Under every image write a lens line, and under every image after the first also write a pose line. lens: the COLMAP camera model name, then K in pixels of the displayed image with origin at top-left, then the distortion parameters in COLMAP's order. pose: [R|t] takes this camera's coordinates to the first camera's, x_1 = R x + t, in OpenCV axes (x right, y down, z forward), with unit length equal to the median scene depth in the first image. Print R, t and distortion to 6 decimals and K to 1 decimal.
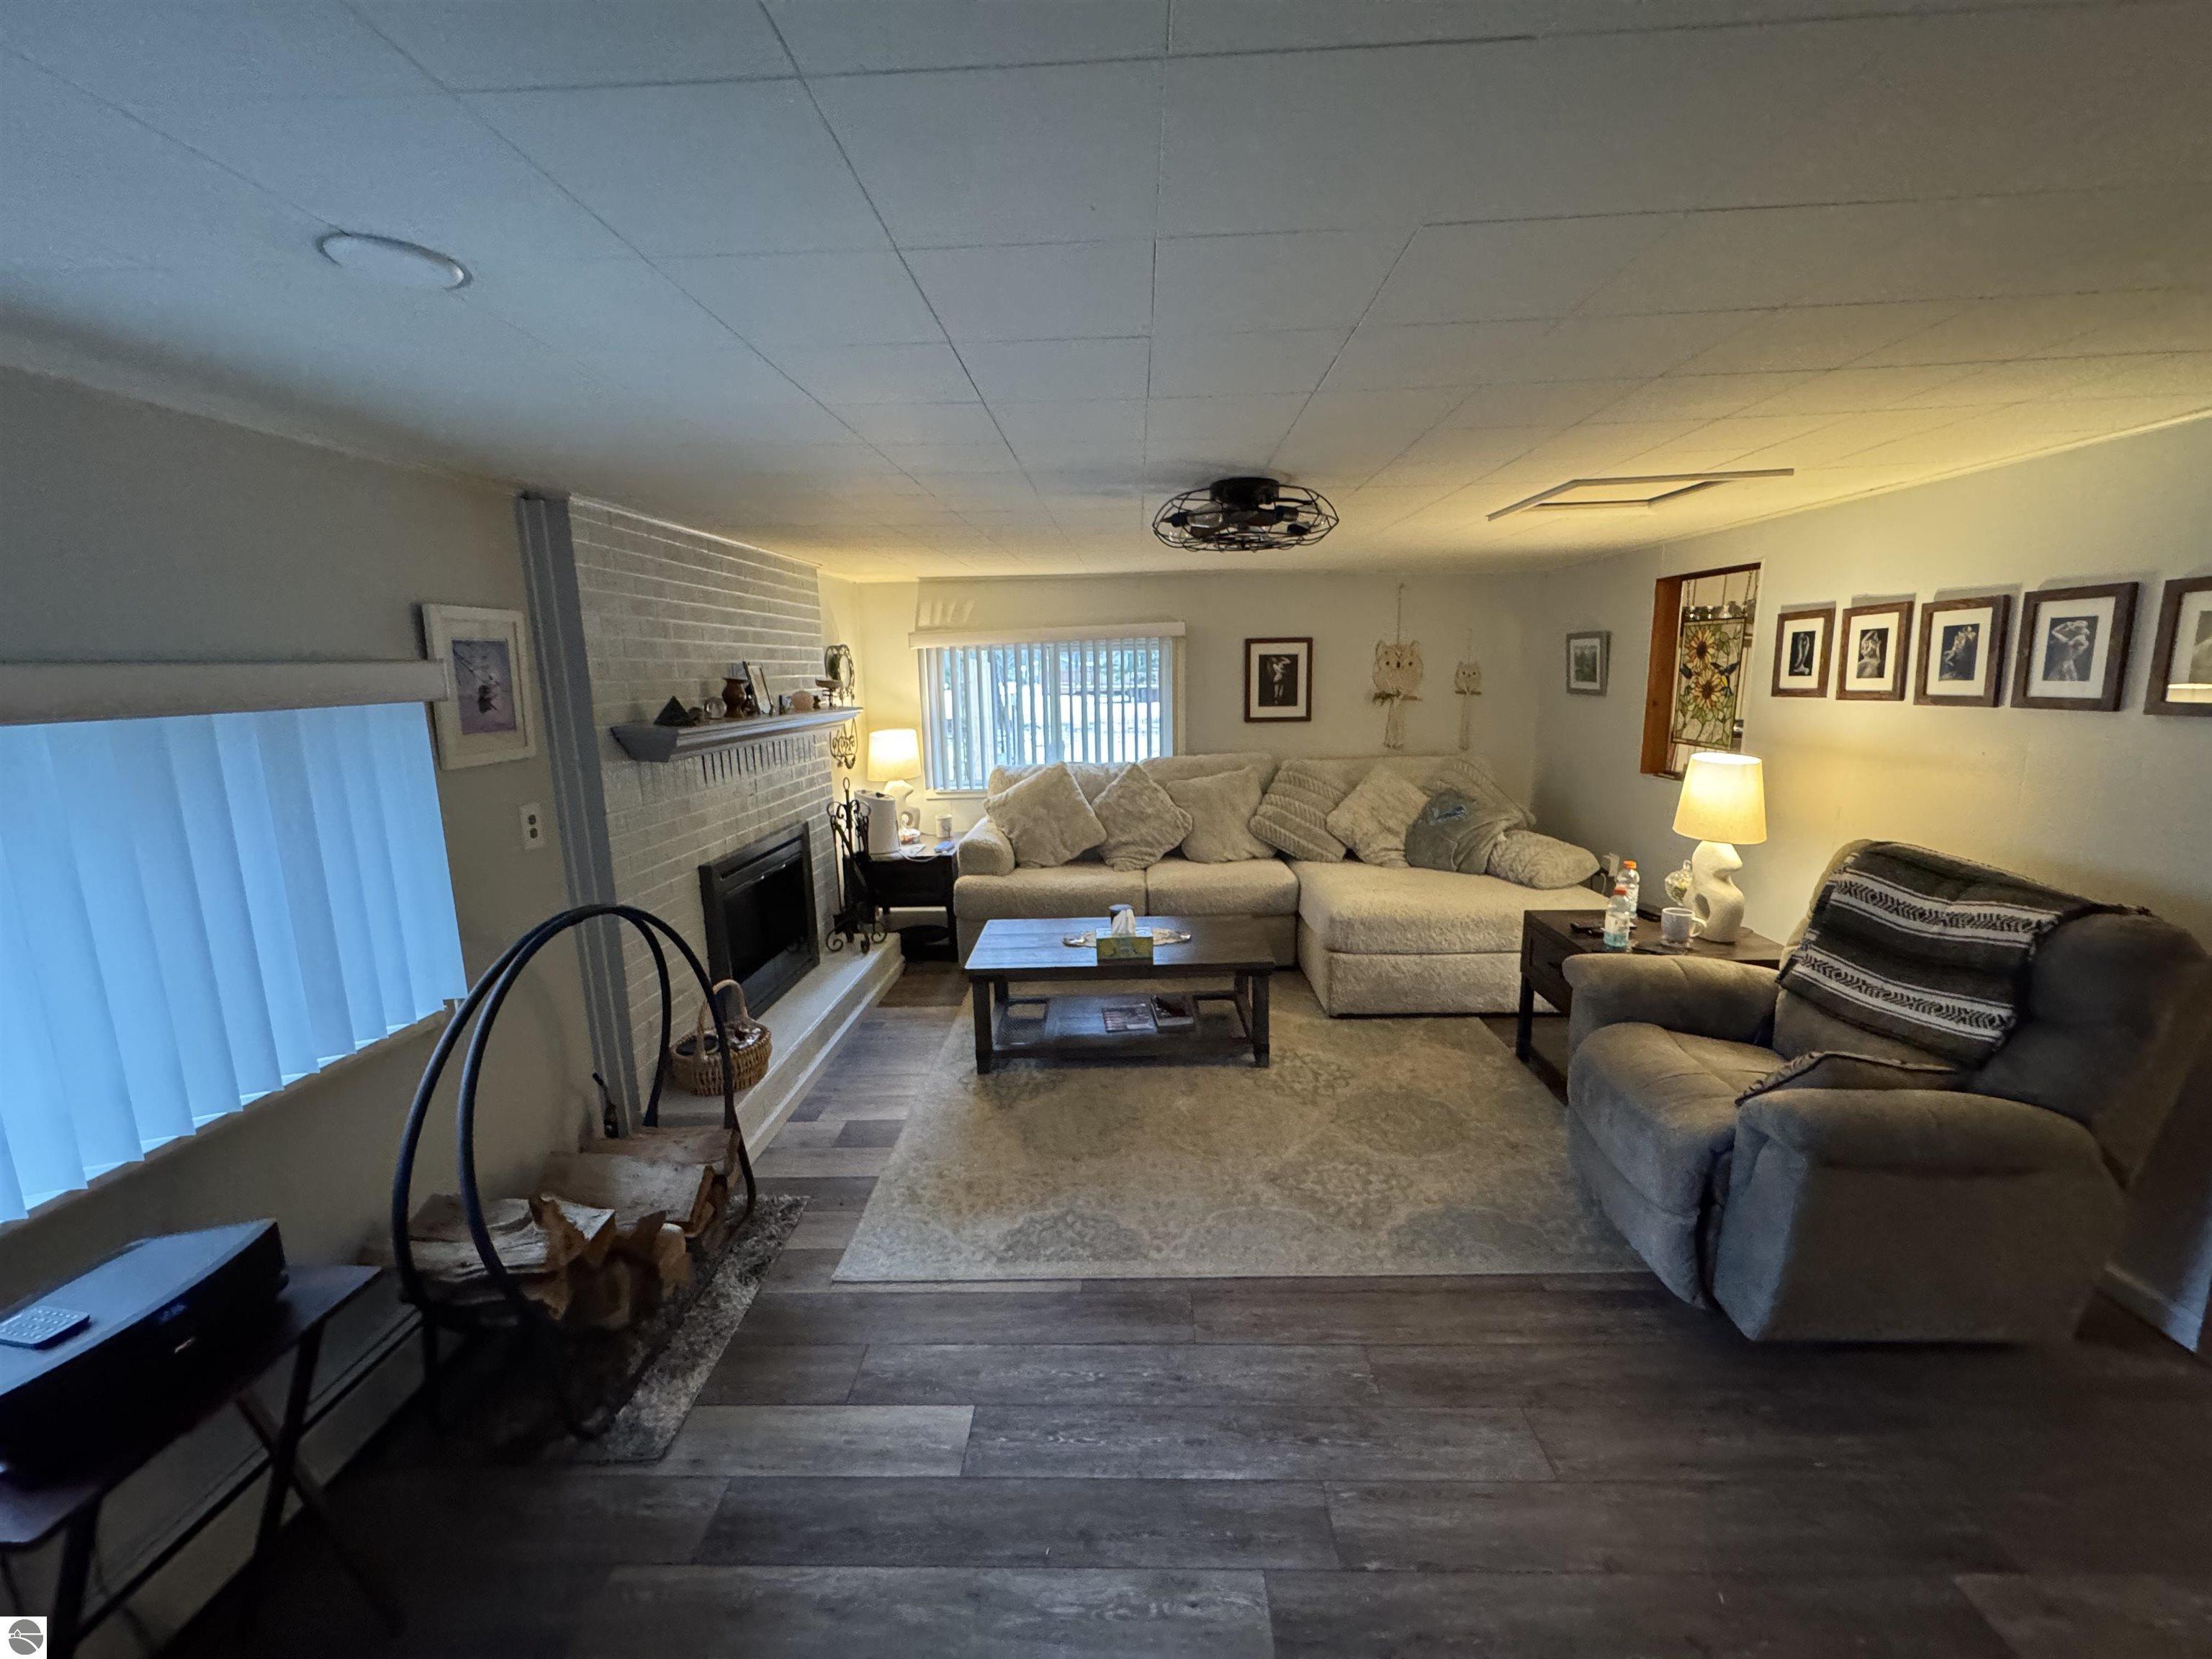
lens RADIAL K [[880.8, 0, 1104.1], [0, 880.8, 821.2], [0, 0, 1]] dist [-0.000187, -0.000098]
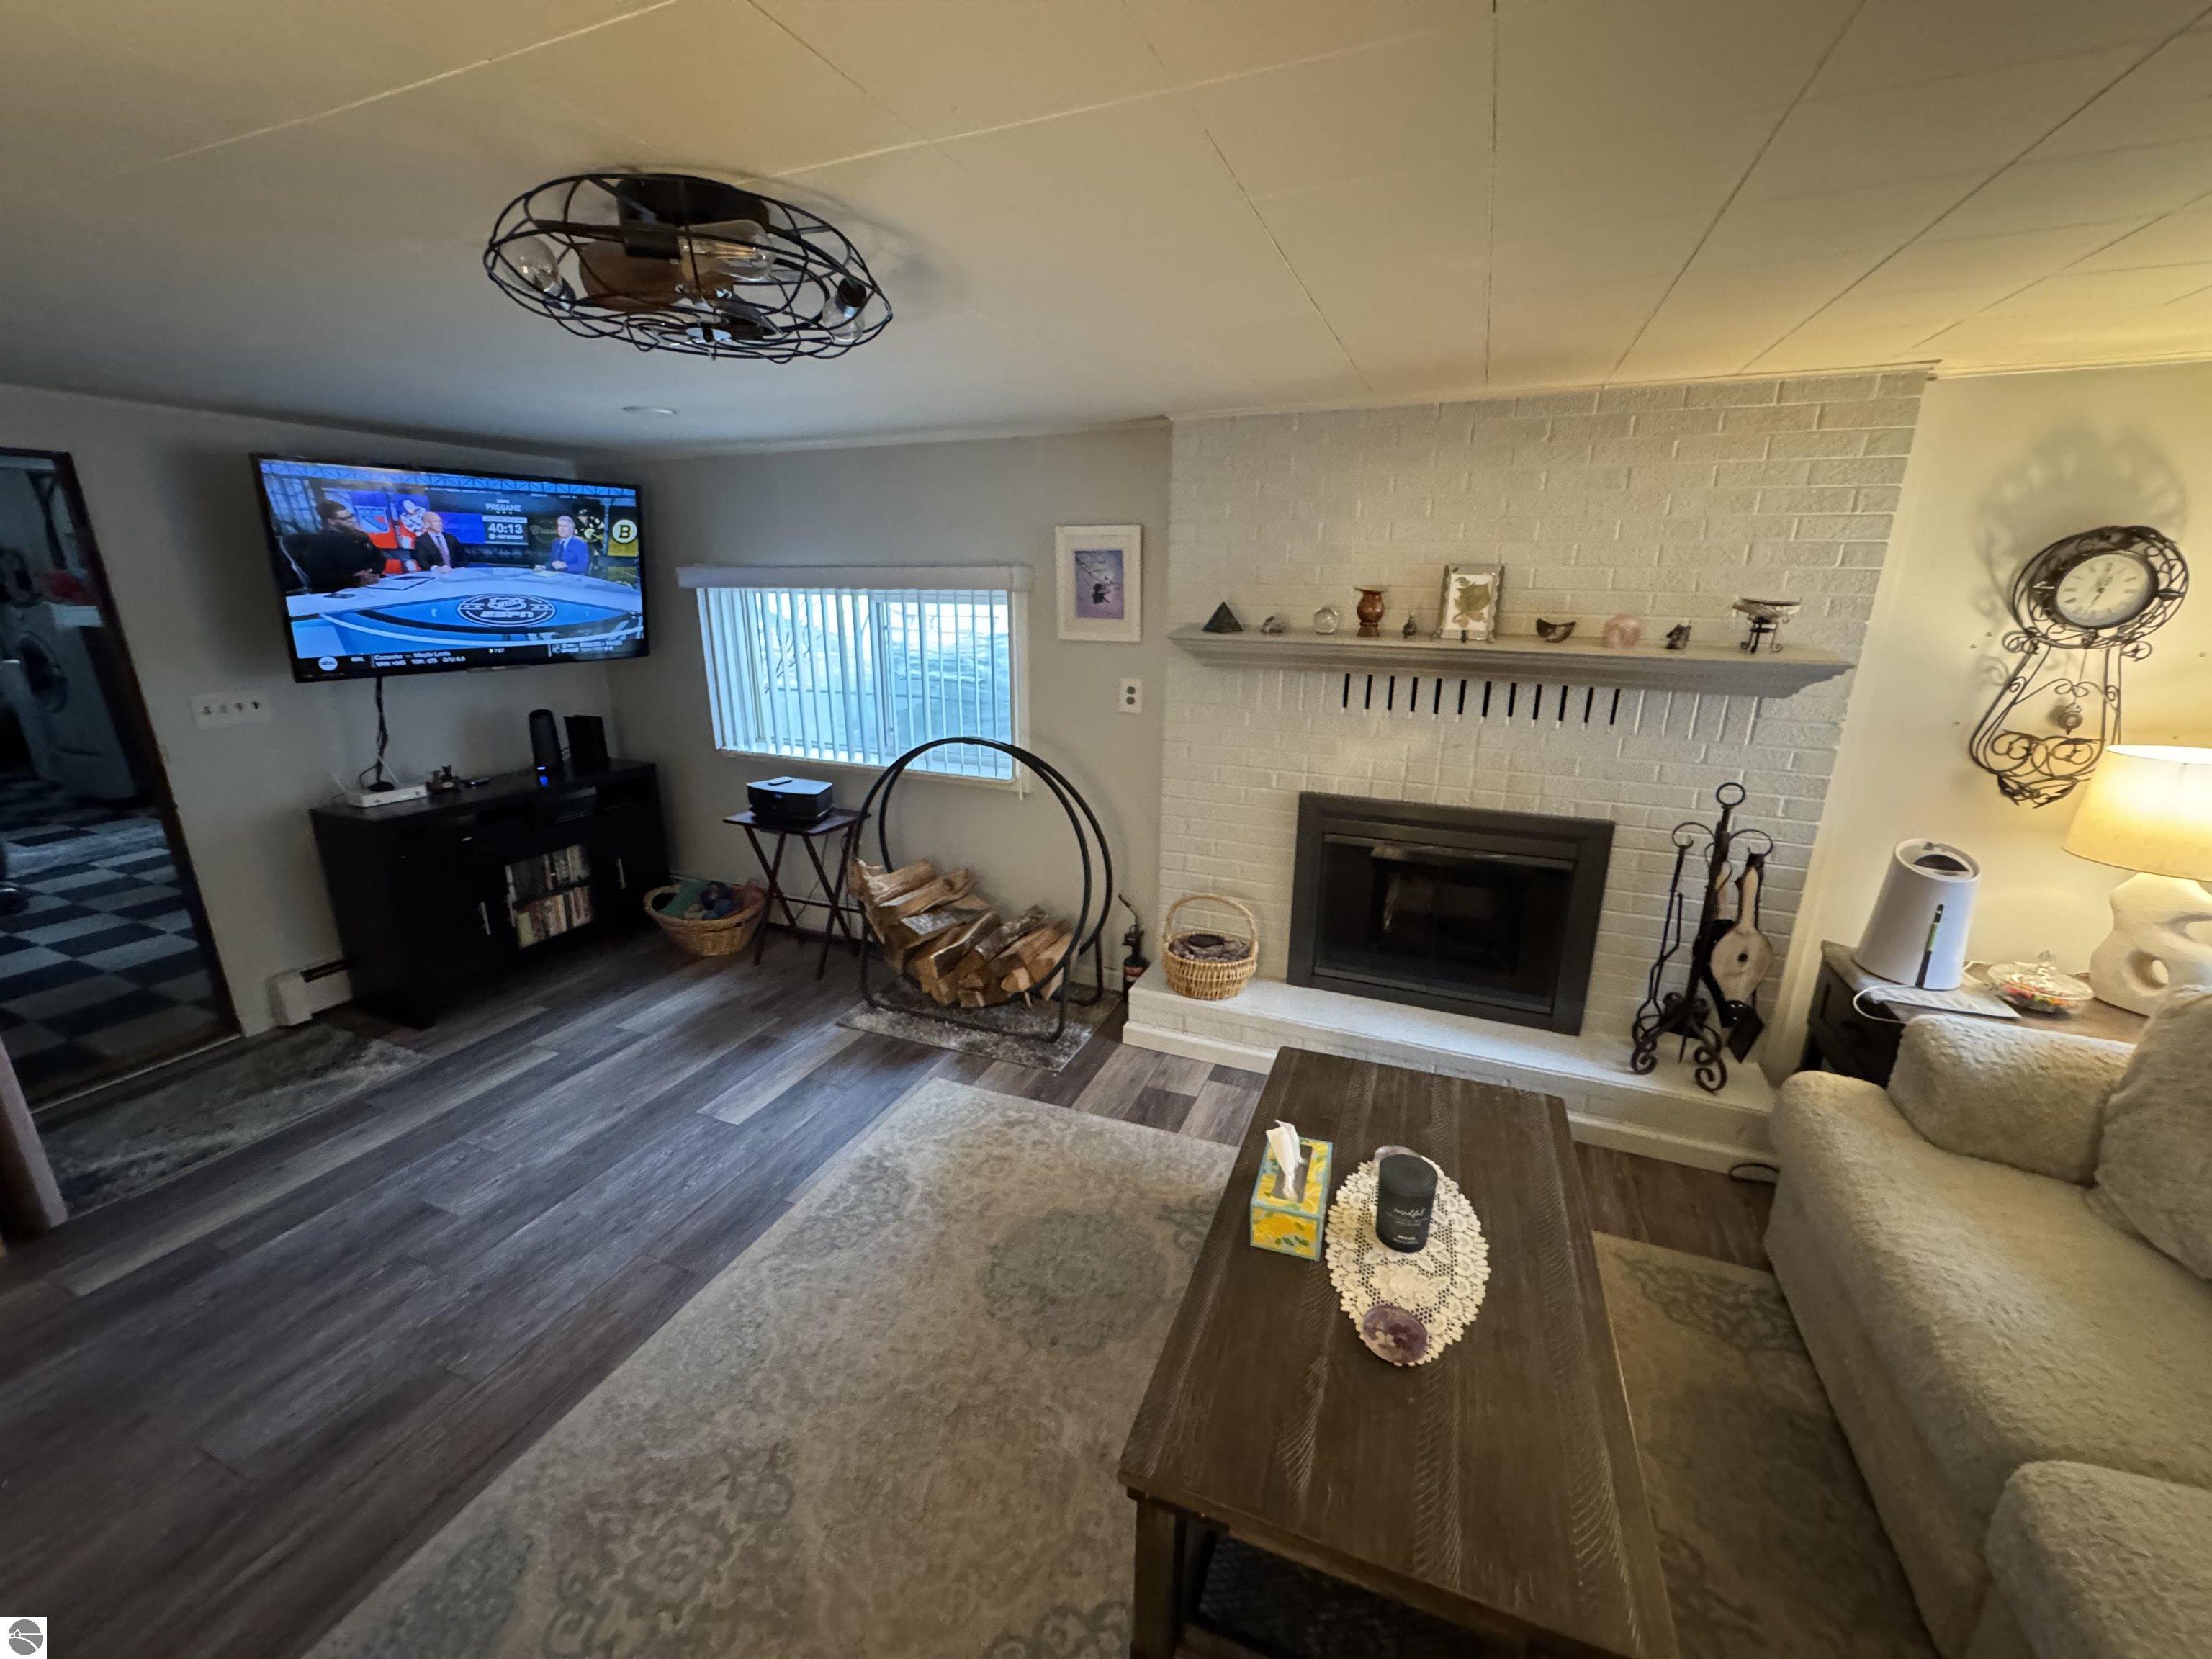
lens RADIAL K [[880.8, 0, 1102.3], [0, 880.8, 820.1], [0, 0, 1]] dist [-0.000187, -0.000098]
pose [[-0.345951, 0.270739, -0.898342, 0.629572], [-0.168806, 0.923879, 0.343442, -0.283237], [0.922942, 0.270459, -0.273914, 1.464953]]
